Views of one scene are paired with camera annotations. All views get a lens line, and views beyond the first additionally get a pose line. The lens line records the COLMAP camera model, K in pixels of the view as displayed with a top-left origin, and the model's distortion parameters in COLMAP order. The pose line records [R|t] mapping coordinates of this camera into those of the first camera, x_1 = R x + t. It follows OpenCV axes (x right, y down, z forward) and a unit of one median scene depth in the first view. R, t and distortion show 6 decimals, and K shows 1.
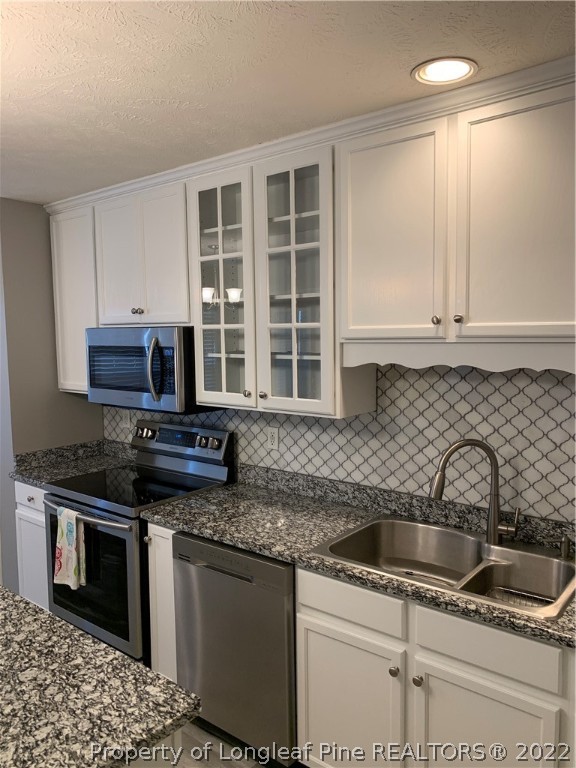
lens RADIAL K [[599.3, 0, 276.8], [0, 599.3, 374.8], [0, 0, 1]] dist [0.058086, -0.060688]
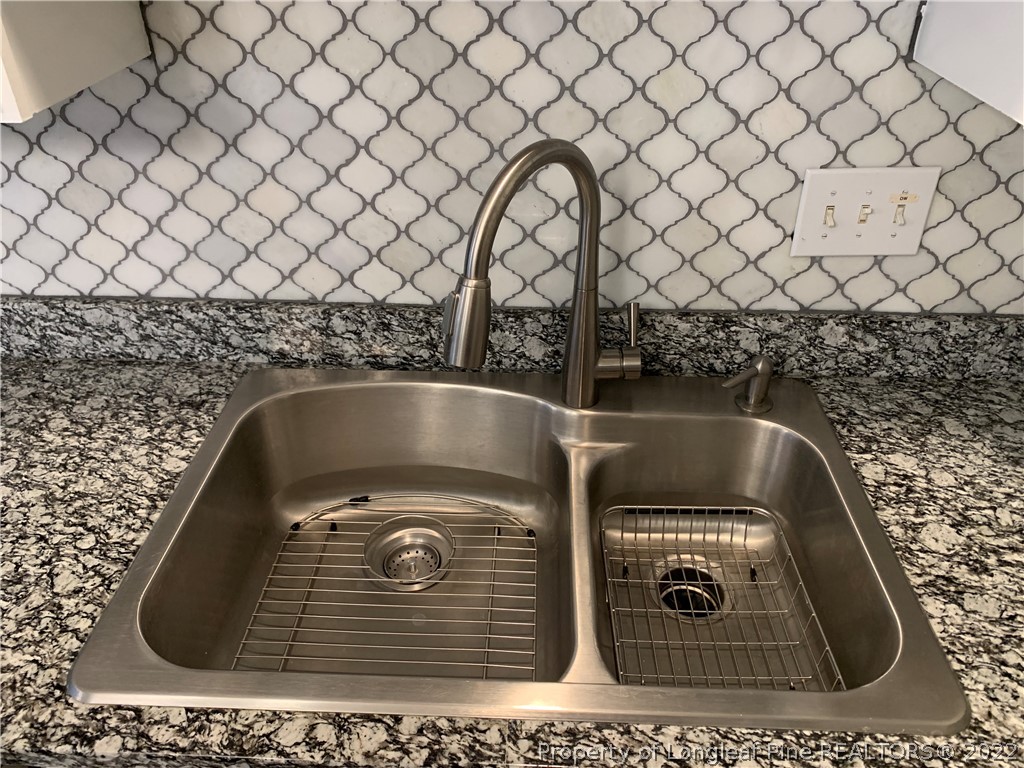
lens RADIAL K [[799.0, 0, 504.0], [0, 799.0, 370.4], [0, 0, 1]] dist [0.058086, -0.060688]
pose [[0.805434, -0.316759, 0.500939, 0.061260], [0.041318, 0.873155, 0.485689, 0.010566], [-0.591244, -0.370492, 0.716356, 0.576107]]
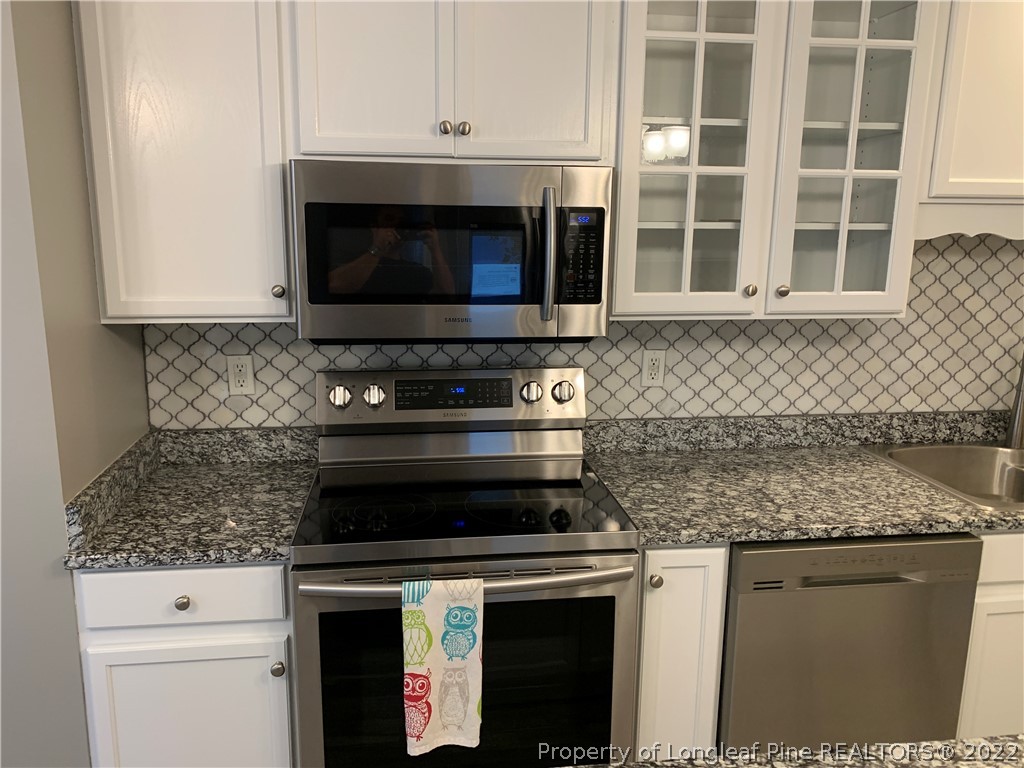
lens RADIAL K [[799.0, 0, 508.7], [0, 799.0, 376.3], [0, 0, 1]] dist [0.058086, -0.060688]
pose [[0.673802, -0.123655, 0.728492, -0.807309], [0.035469, 0.990174, 0.135267, -0.000521], [-0.738060, -0.065305, 0.671567, 0.658369]]
